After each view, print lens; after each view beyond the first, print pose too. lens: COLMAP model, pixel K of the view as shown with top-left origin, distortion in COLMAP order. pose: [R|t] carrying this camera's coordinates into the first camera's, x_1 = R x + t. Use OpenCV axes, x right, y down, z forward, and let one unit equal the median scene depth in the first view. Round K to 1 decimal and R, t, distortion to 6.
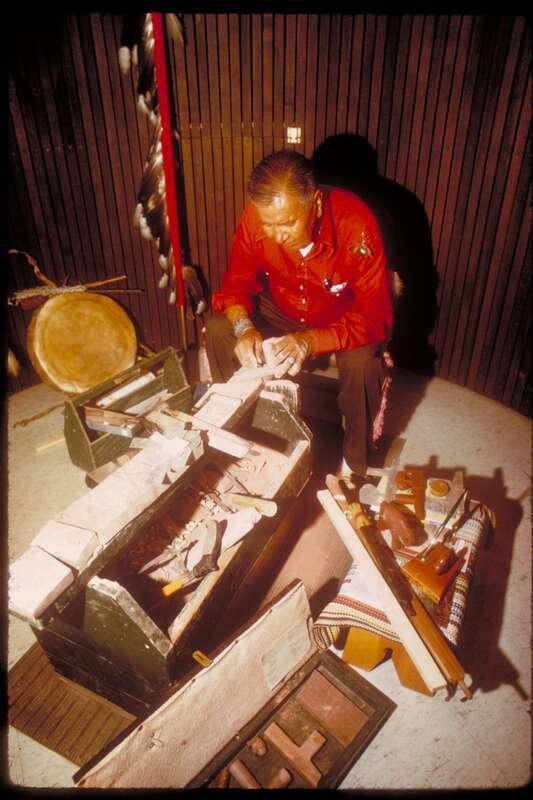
lens RADIAL K [[604.5, 0, 266.3], [0, 604.5, 387.8], [0, 0, 1]] dist [-0.103562, 0.118337]
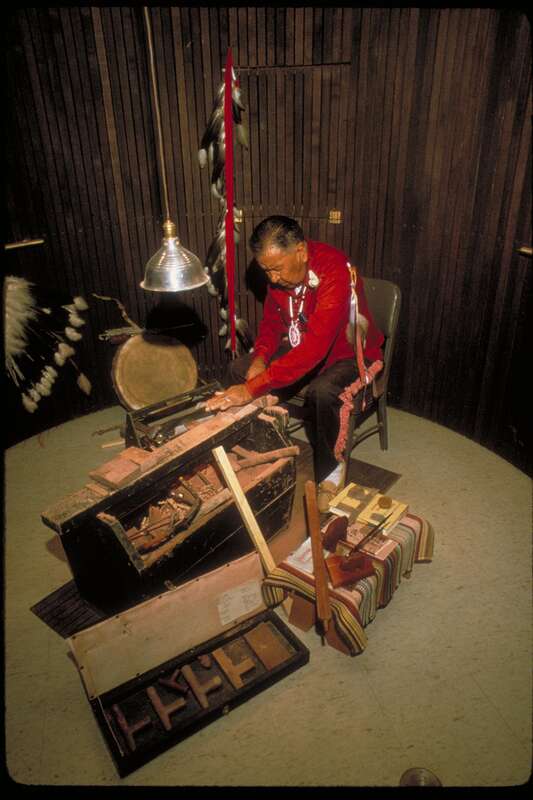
lens RADIAL K [[604.5, 0, 266.3], [0, 604.5, 387.8], [0, 0, 1]] dist [-0.103562, 0.118337]
pose [[0.980259, 0.076797, -0.182195, 0.163139], [-0.093735, 0.991855, -0.086240, 0.042072], [0.174088, 0.101615, 0.979473, -0.194807]]
